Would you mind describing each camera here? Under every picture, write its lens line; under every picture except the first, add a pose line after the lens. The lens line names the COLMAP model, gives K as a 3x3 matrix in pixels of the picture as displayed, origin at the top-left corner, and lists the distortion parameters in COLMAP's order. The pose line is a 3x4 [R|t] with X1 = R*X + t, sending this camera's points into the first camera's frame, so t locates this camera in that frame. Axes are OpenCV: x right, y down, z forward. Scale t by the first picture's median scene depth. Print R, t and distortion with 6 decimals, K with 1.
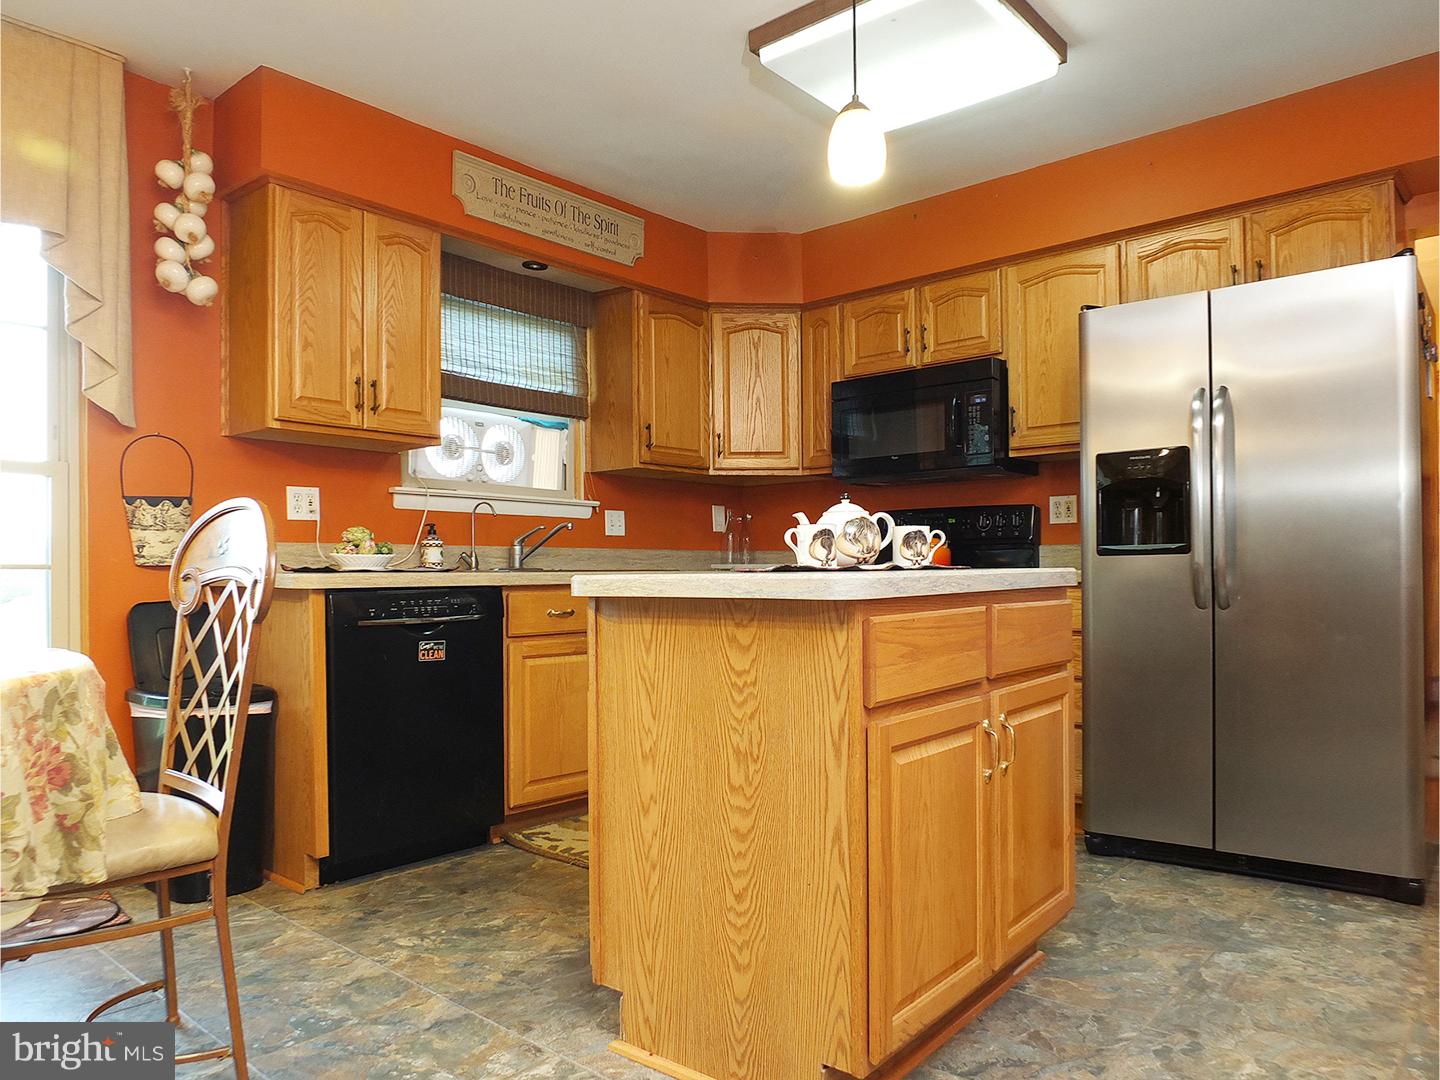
lens RADIAL K [[1003.3, 0, 717.6], [0, 1003.3, 573.9], [0, 0, 1]] dist [-0.029013, -0.000006]
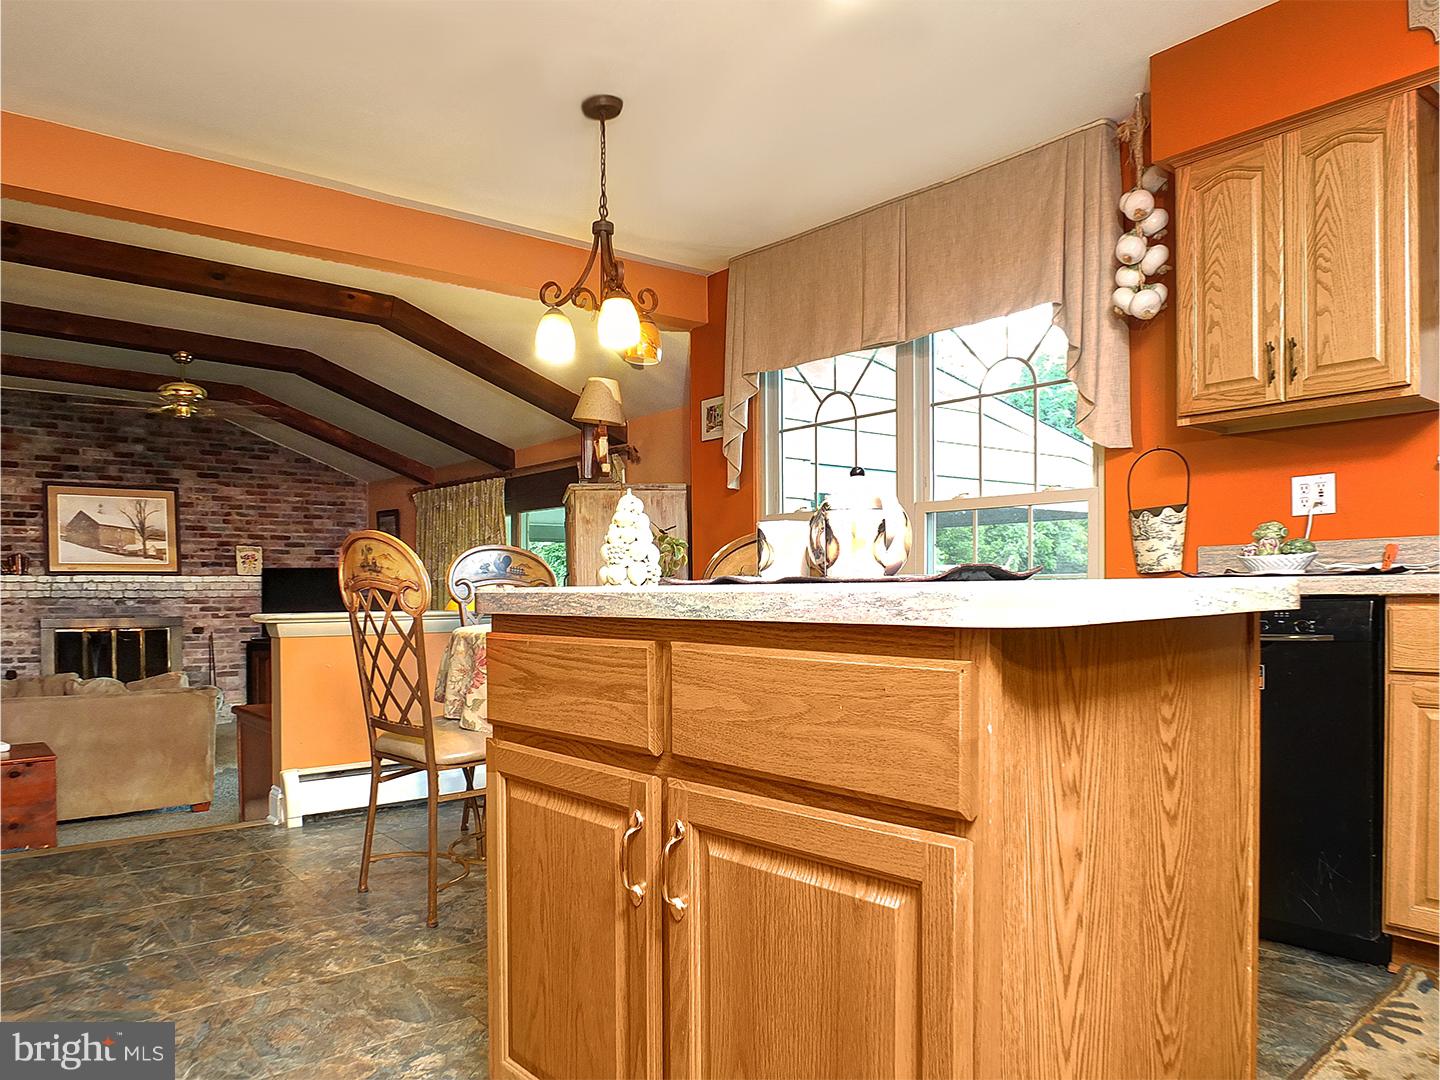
lens RADIAL K [[989.0, 0, 718.2], [0, 989.0, 601.2], [0, 0, 1]] dist [-0.023413, 0.000670]
pose [[-0.187103, 0.023195, -0.982066, 0.540561], [0.011349, 0.999706, 0.021449, -0.003808], [0.982275, -0.007132, -0.187311, 0.708317]]
